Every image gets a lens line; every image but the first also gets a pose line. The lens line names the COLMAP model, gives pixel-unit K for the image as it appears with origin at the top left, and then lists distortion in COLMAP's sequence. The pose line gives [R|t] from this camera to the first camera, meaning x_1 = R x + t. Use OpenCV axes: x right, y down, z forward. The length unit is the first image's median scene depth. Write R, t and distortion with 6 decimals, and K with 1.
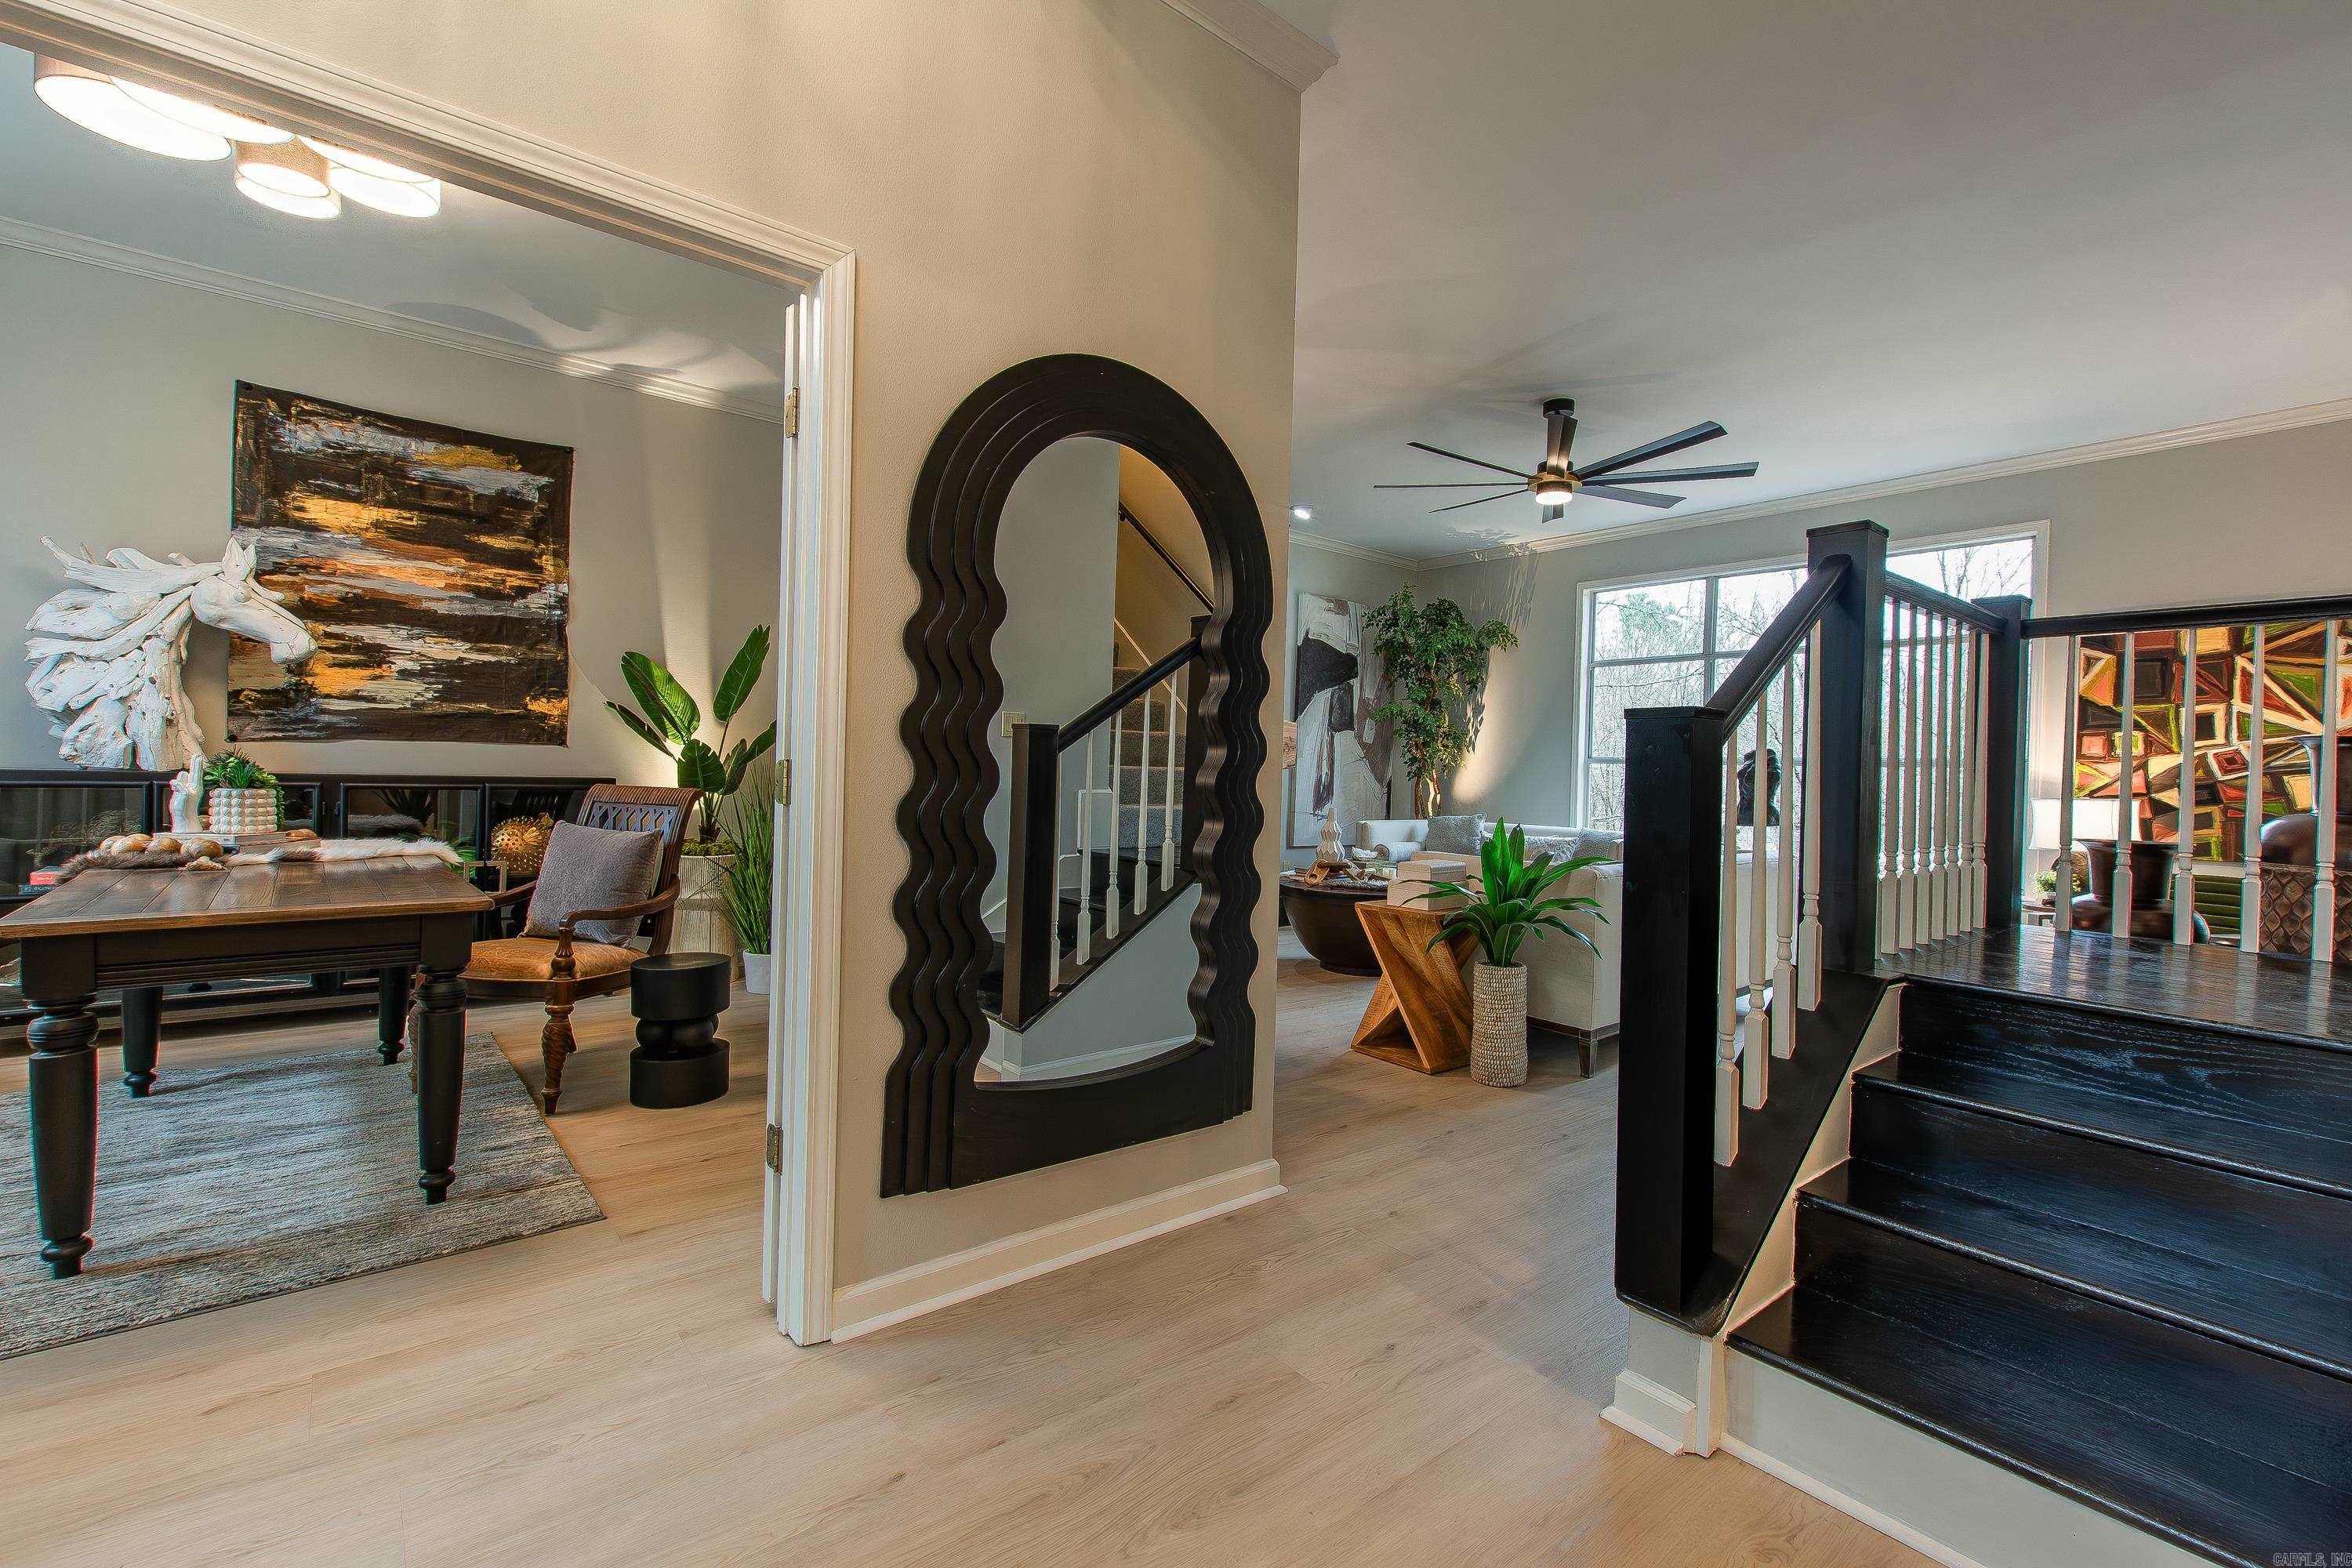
lens RADIAL K [[1032.9, 0, 1176.0], [0, 1032.9, 784.0], [0, 0, 1]] dist [-0.000081, -0.000034]
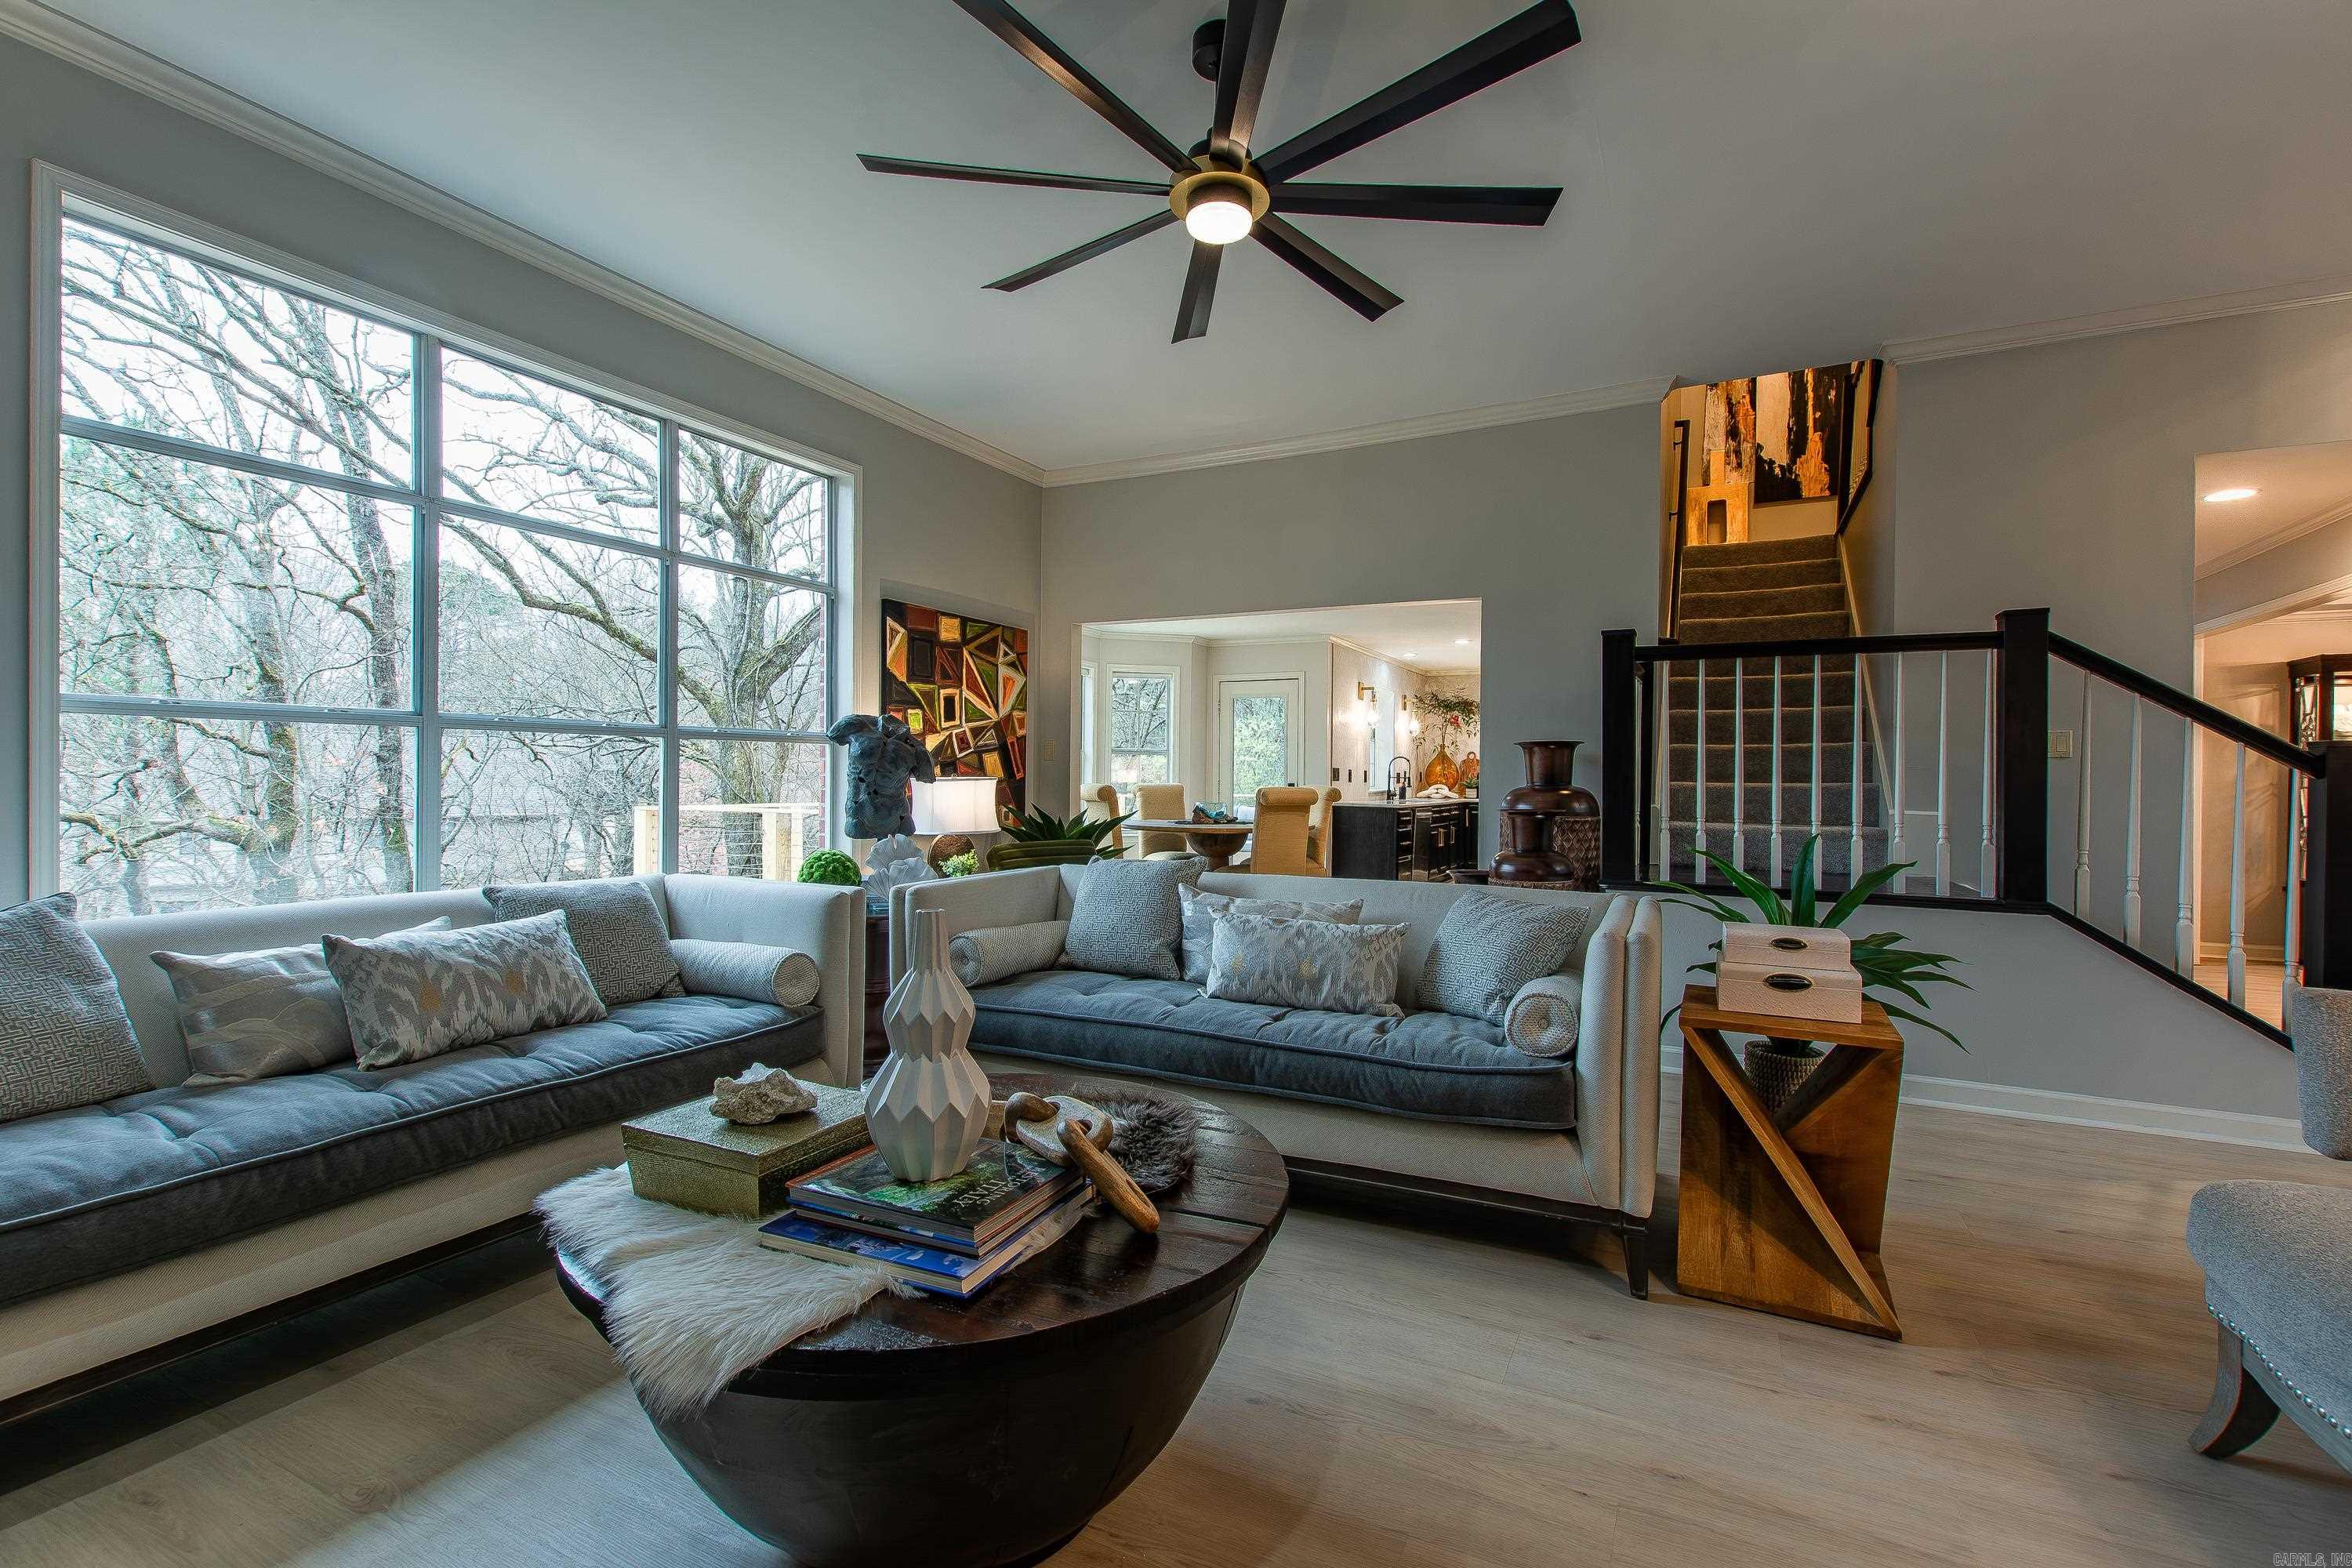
lens RADIAL K [[1004.1, 0, 1176.0], [0, 1004.1, 784.0], [0, 0, 1]] dist [0.000505, 0.000098]
pose [[-0.391986, -0.034173, 0.919336, -0.098290], [-0.007090, 0.999392, 0.034126, -0.013596], [-0.919944, 0.006859, -0.391990, 1.217876]]
